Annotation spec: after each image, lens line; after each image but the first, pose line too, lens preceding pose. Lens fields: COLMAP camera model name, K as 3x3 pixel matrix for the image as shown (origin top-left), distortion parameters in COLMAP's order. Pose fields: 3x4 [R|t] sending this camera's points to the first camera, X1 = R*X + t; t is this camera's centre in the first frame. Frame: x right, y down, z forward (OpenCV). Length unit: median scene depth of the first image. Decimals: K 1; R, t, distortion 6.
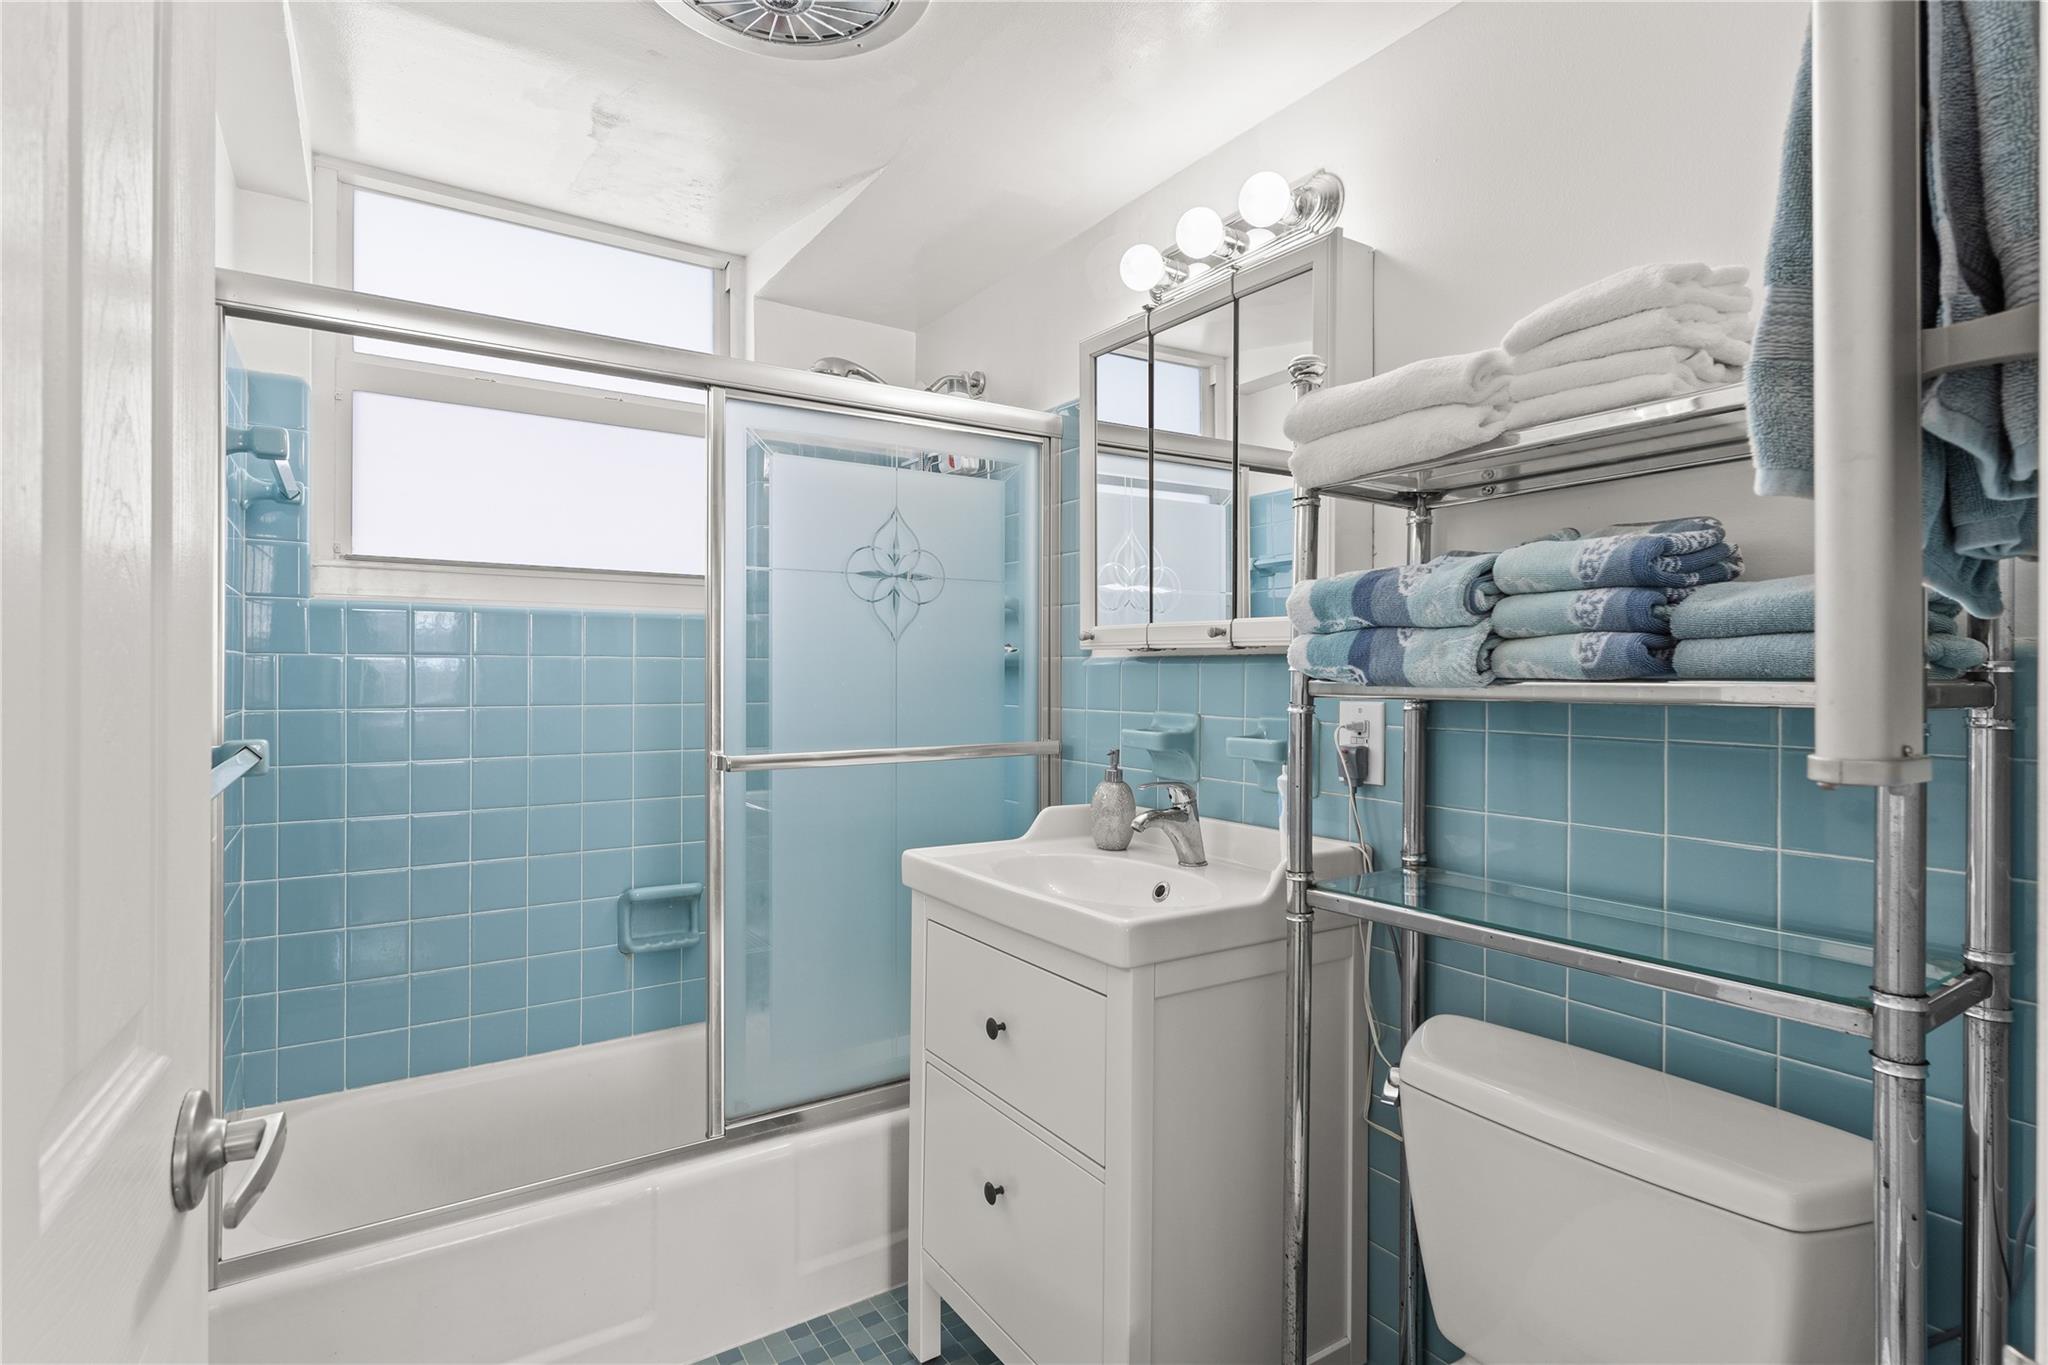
lens RADIAL K [[1002.8, 0, 1040.0], [0, 1002.8, 690.0], [0, 0, 1]] dist [0.003689, -0.000400]
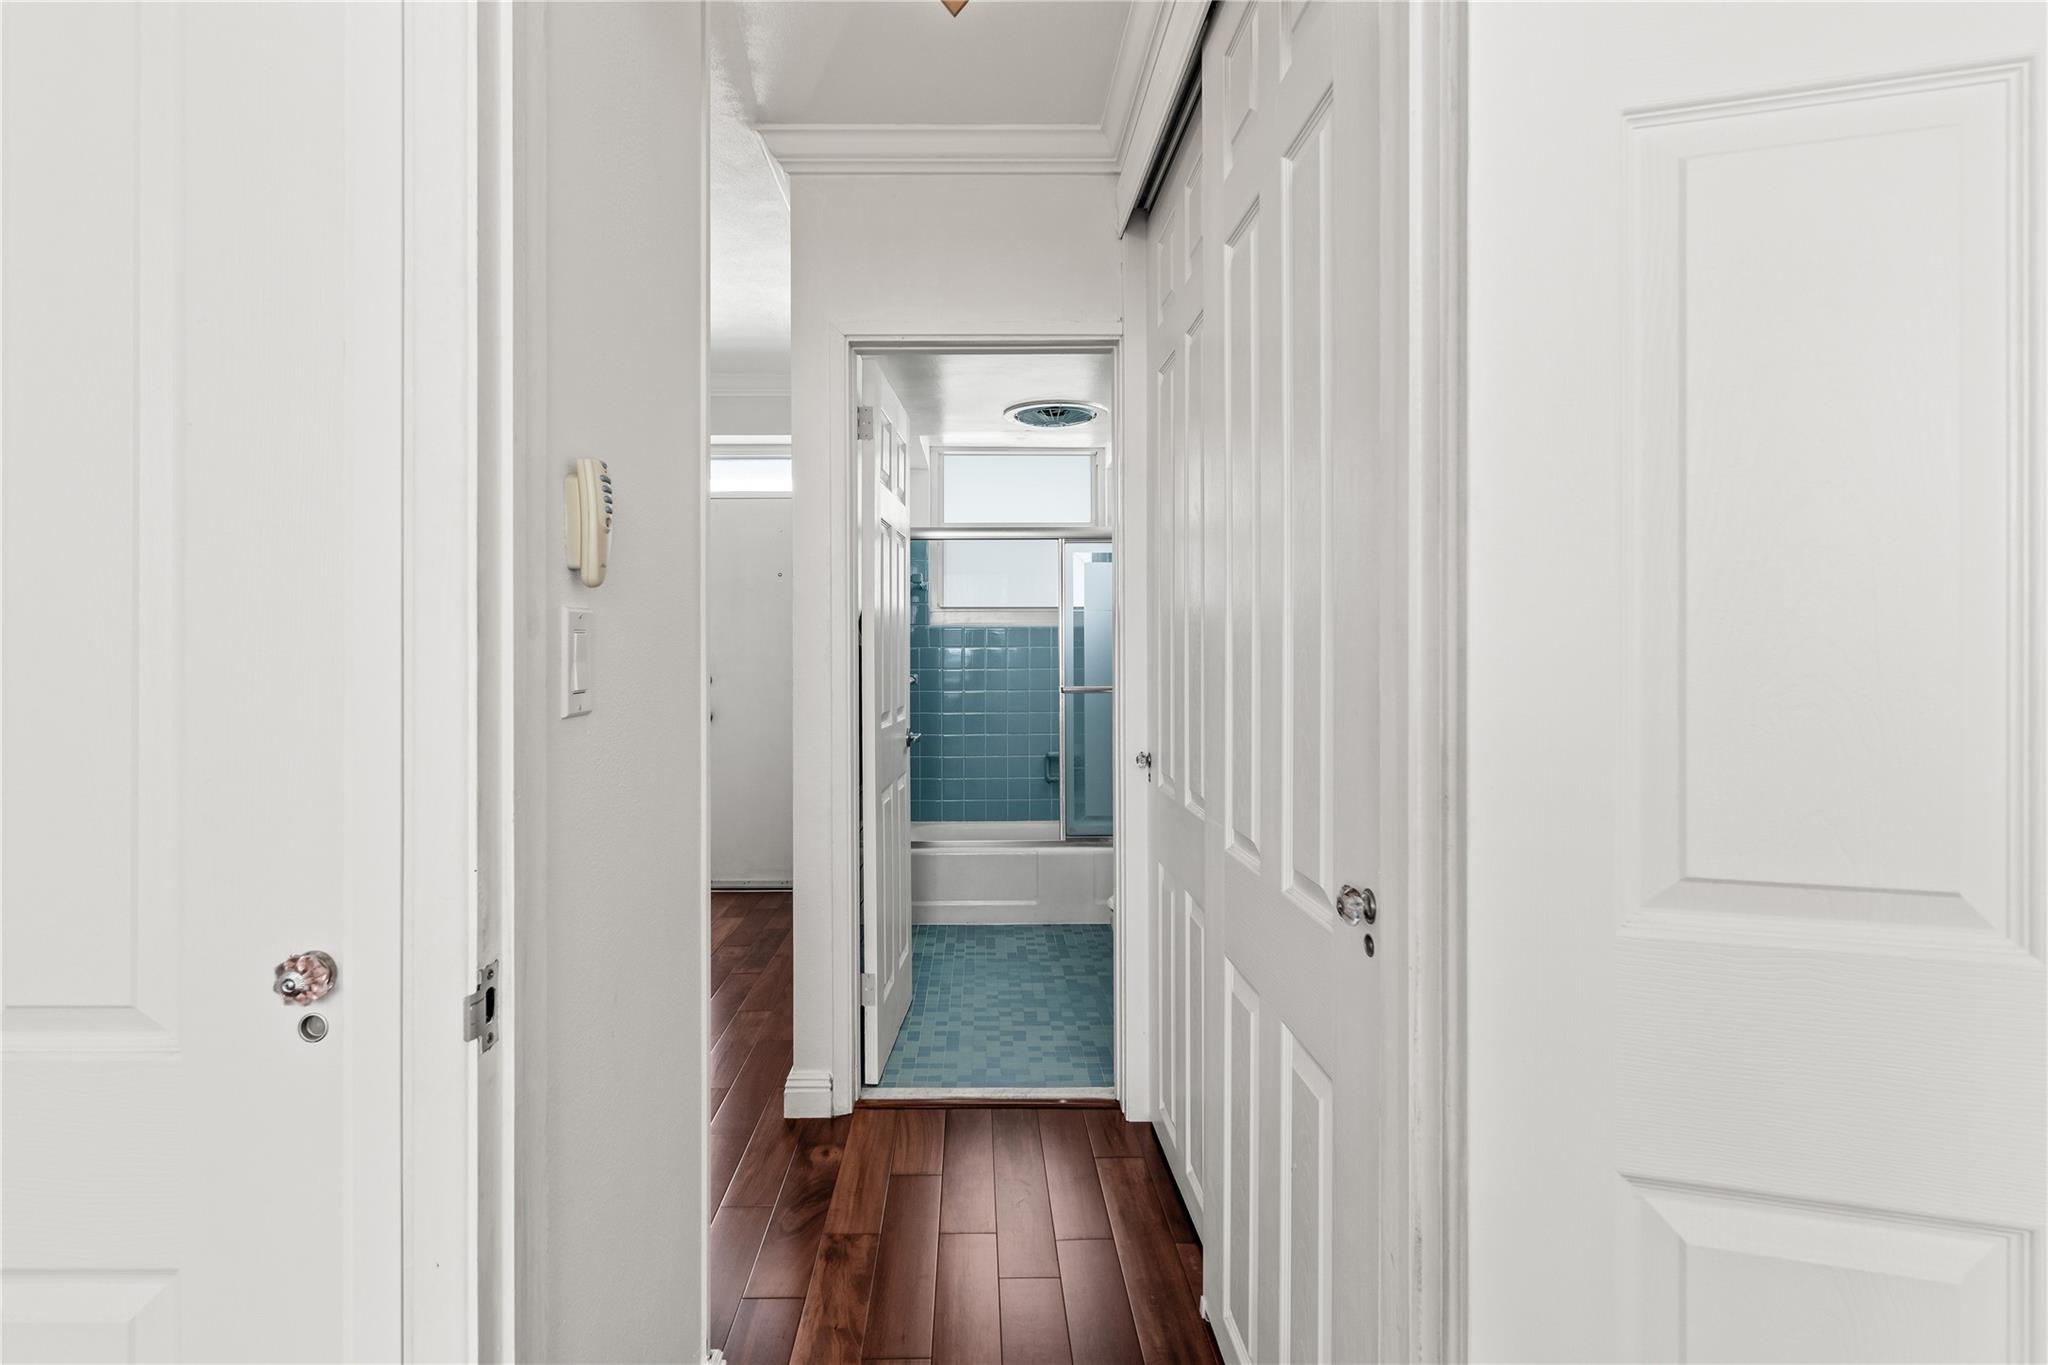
lens RADIAL K [[1002.8, 0, 1017.0], [0, 1002.8, 666.7], [0, 0, 1]] dist [0.003689, -0.000400]
pose [[0.848316, 0.008024, -0.529429, 0.856689], [-0.006068, 0.999967, 0.005434, 0.003538], [0.529455, -0.001397, 0.848337, -1.108481]]
